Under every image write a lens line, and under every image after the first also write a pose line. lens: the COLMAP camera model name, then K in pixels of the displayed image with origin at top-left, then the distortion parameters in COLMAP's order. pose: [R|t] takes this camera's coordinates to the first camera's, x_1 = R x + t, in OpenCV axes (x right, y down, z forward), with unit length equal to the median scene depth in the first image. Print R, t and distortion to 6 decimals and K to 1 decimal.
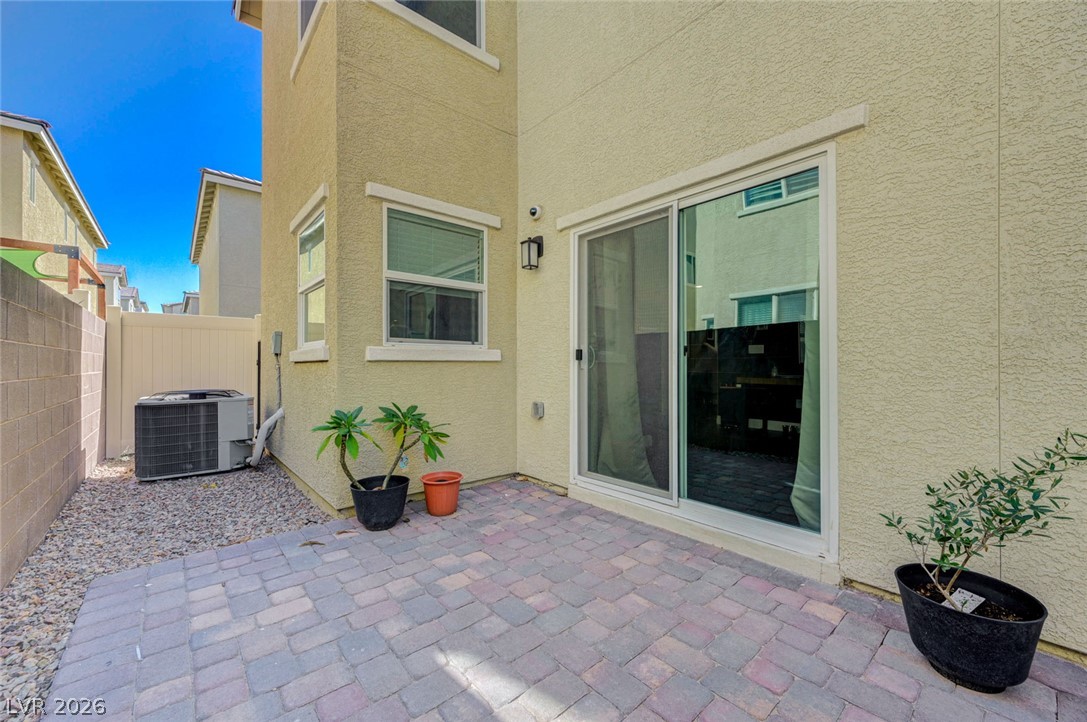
lens RADIAL K [[431.3, 0, 545.2], [0, 431.3, 362.5], [0, 0, 1]] dist [0.003638, -0.000212]
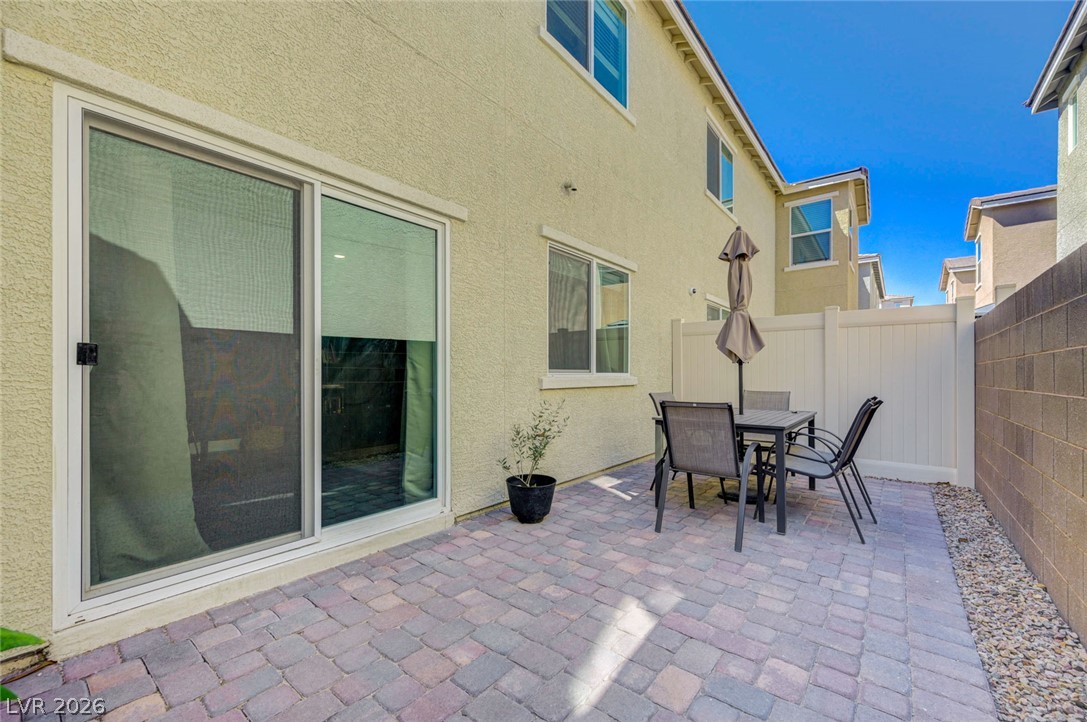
lens RADIAL K [[431.3, 0, 562.8], [0, 431.3, 374.1], [0, 0, 1]] dist [0.003638, -0.000212]
pose [[-0.197589, 0.001668, 0.980283, -0.741790], [-0.005642, 0.999980, -0.002839, 0.004070], [-0.980269, -0.006092, -0.197576, 0.824272]]
